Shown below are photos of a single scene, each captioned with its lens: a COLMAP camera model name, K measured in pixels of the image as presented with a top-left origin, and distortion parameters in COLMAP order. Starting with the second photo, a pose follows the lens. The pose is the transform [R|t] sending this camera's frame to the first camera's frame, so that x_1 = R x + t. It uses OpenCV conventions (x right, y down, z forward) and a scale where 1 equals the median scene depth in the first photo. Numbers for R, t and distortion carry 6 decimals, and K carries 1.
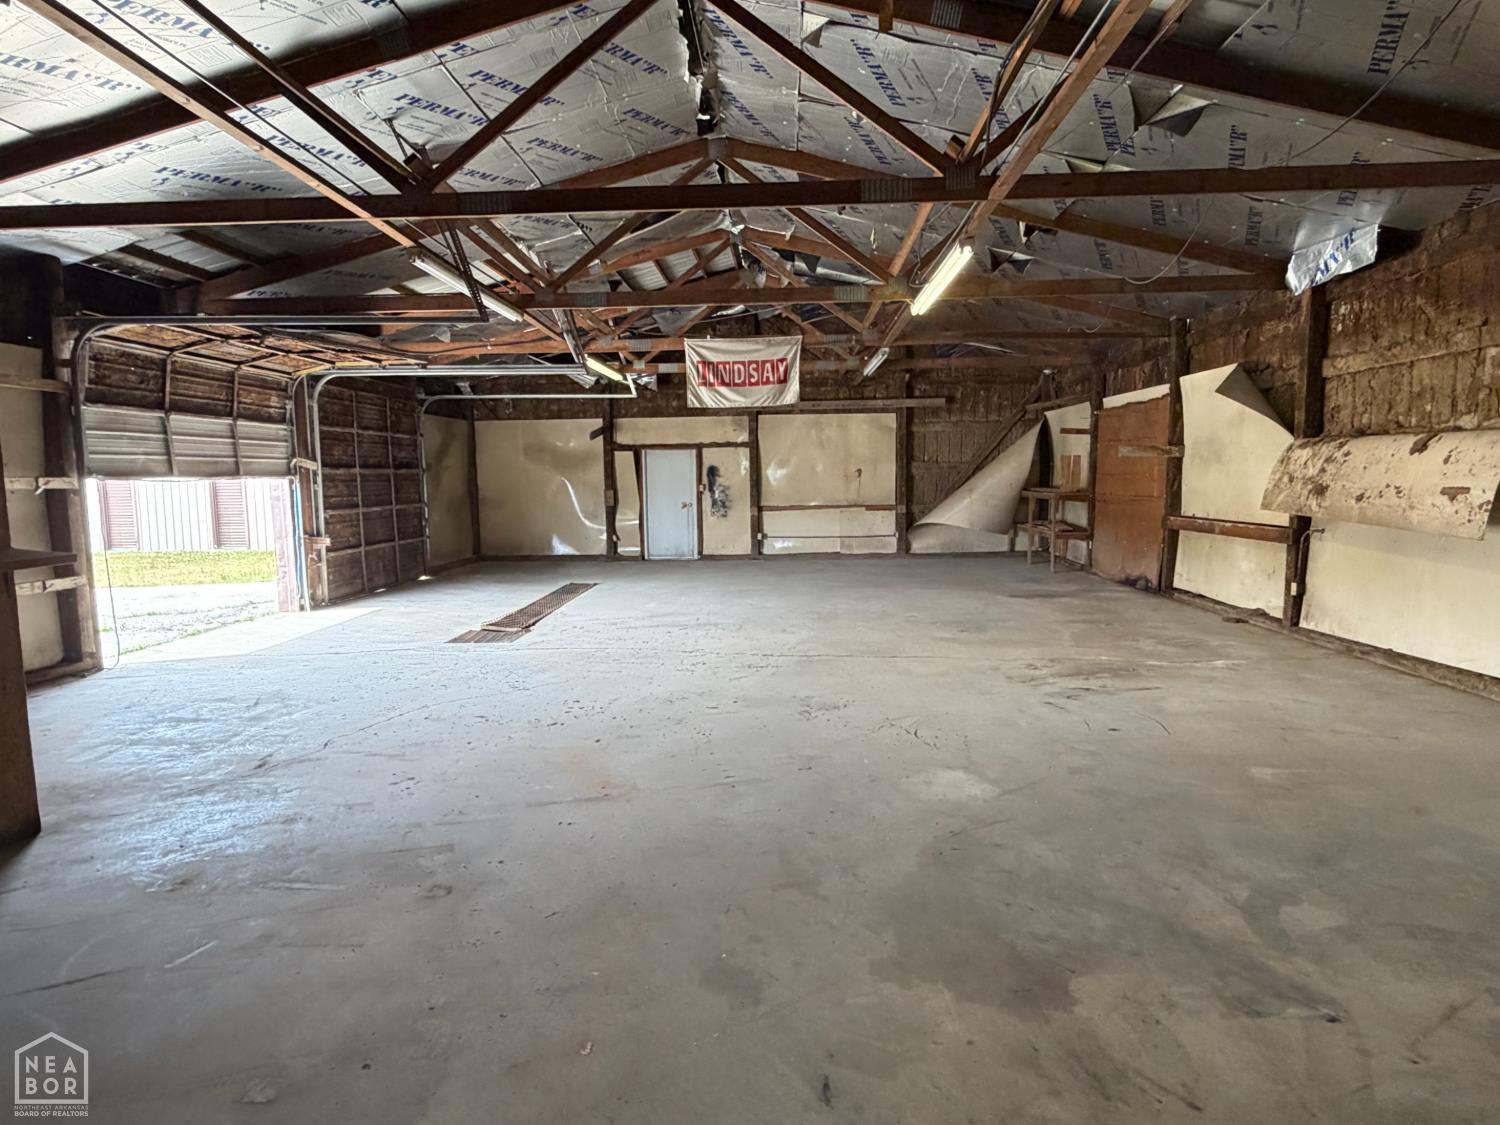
lens RADIAL K [[874.6, 0, 752.7], [0, 874.6, 565.7], [0, 0, 1]] dist [0.000258, 0.000057]
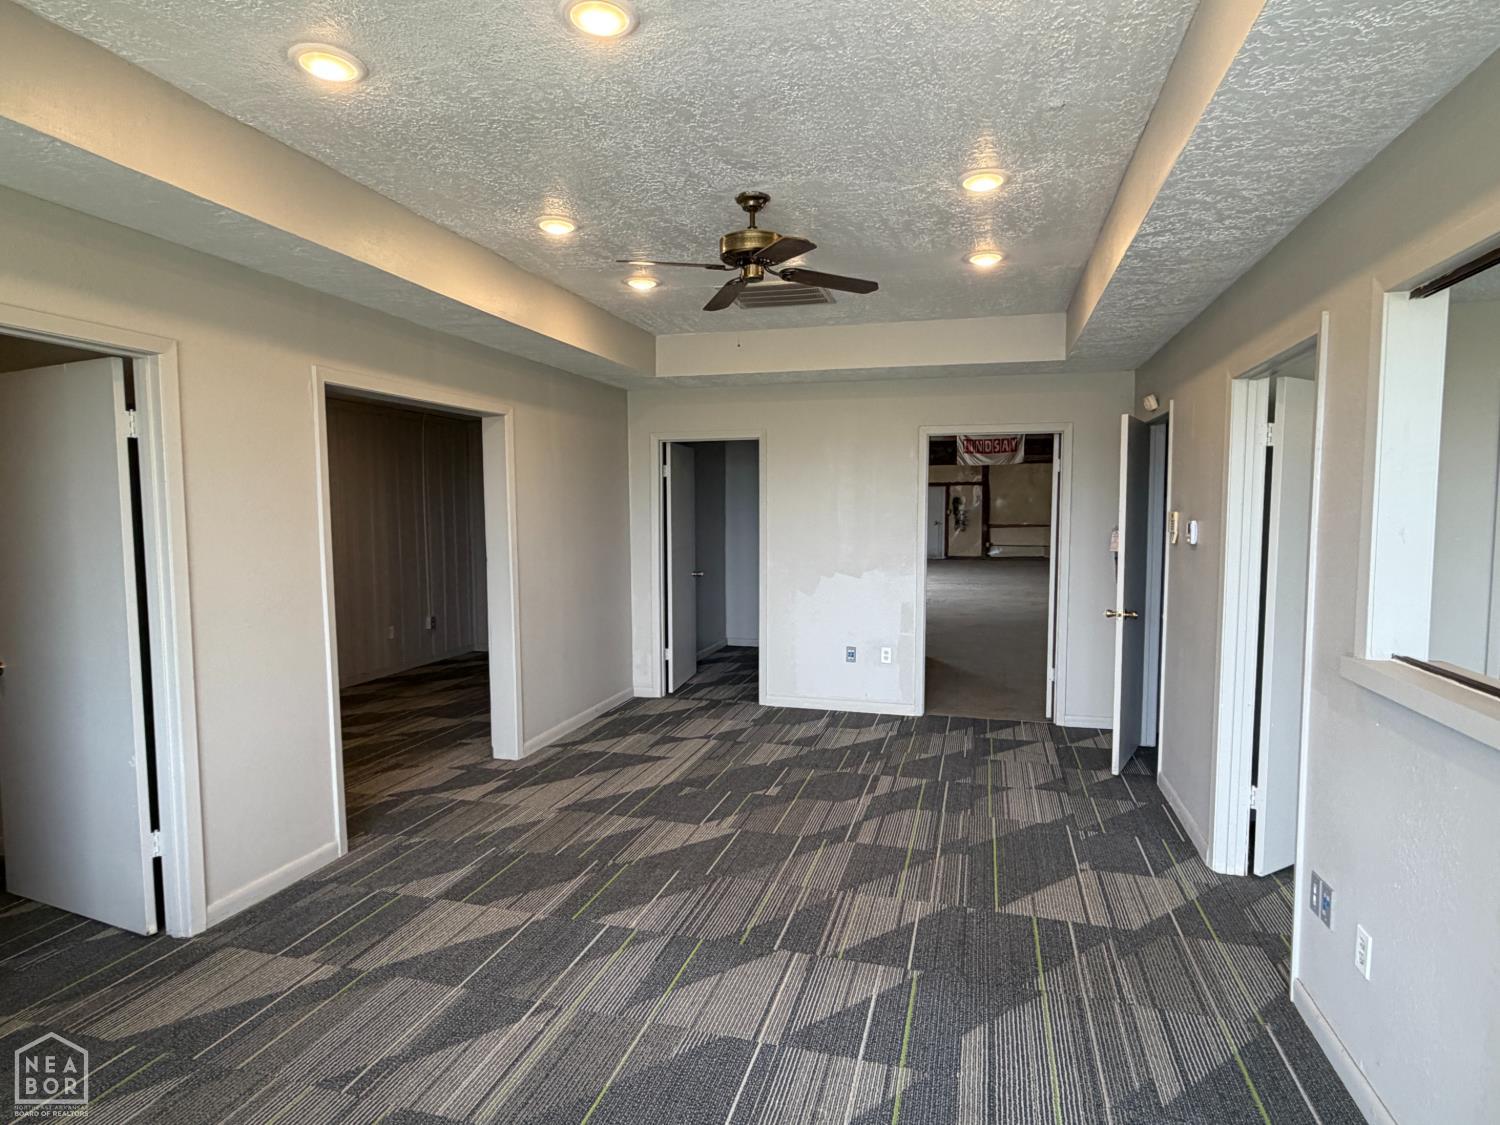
lens RADIAL K [[833.2, 0, 751.7], [0, 833.2, 567.0], [0, 0, 1]] dist [-0.001919, 0.000426]
pose [[0.973660, 0.030245, -0.225990, -0.091351], [-0.035759, 0.999153, -0.020343, 0.071752], [0.225183, 0.027889, 0.973917, -0.715958]]
